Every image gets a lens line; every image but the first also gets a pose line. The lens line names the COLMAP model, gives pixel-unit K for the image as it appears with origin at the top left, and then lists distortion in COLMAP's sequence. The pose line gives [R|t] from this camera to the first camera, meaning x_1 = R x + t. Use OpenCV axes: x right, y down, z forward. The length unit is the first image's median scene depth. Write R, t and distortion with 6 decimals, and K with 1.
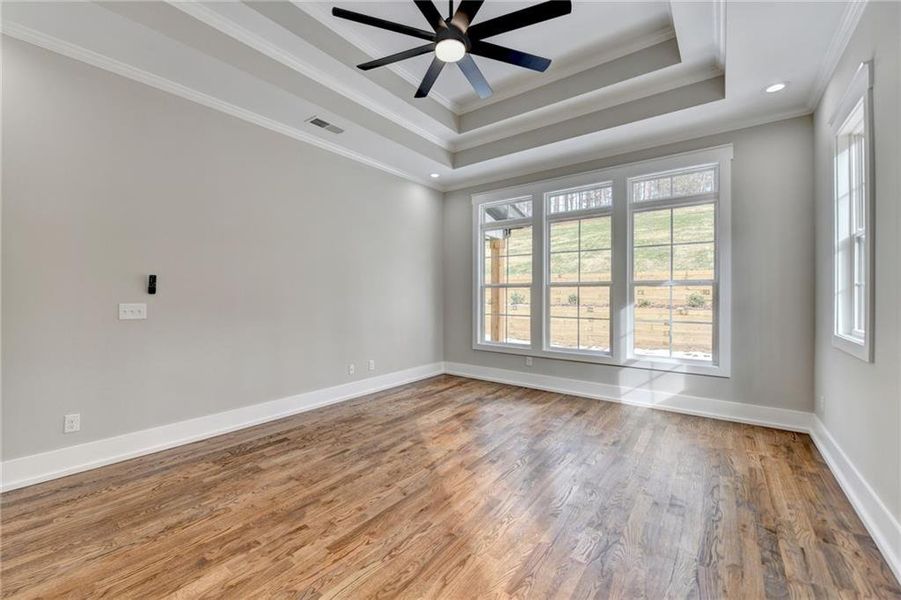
lens RADIAL K [[363.7, 0, 436.0], [0, 363.7, 299.0], [0, 0, 1]] dist [-0.011395, -0.002731]
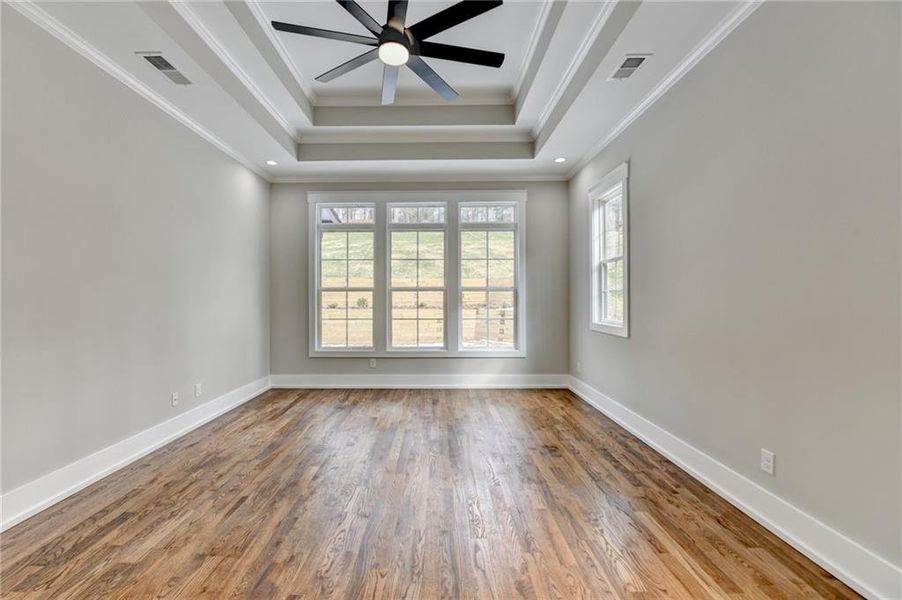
lens RADIAL K [[364.2, 0, 434.6], [0, 364.2, 296.4], [0, 0, 1]] dist [-0.011395, -0.002731]
pose [[0.789743, -0.000004, 0.613437, -0.321009], [0.010782, 0.999846, -0.013874, -0.001708], [-0.613343, 0.017571, 0.789622, 0.101416]]
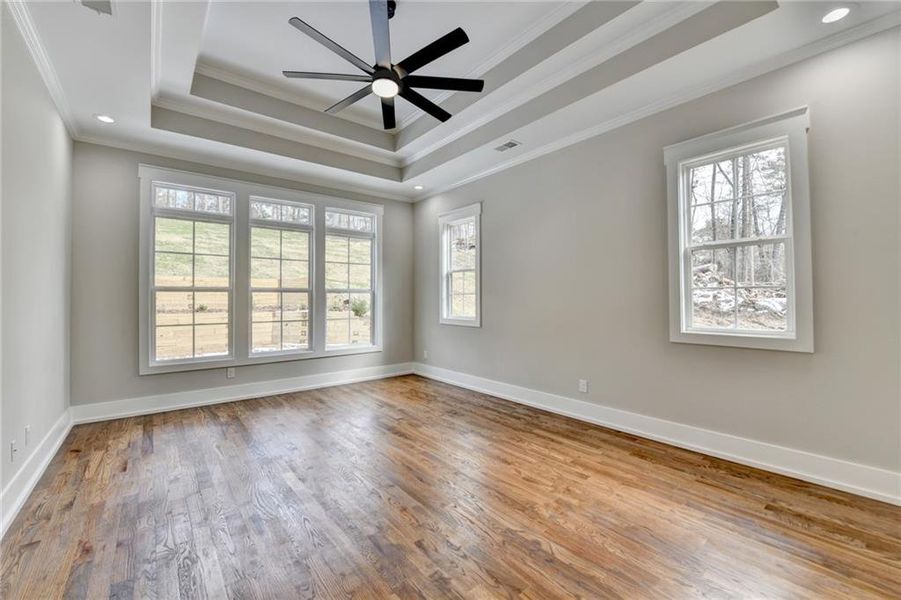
lens RADIAL K [[363.7, 0, 433.8], [0, 363.7, 295.6], [0, 0, 1]] dist [-0.011395, -0.002731]
pose [[0.236693, 0.008515, 0.971547, -0.689665], [0.016008, 0.999792, -0.012662, -0.003777], [-0.971453, 0.018549, 0.236508, 0.387830]]
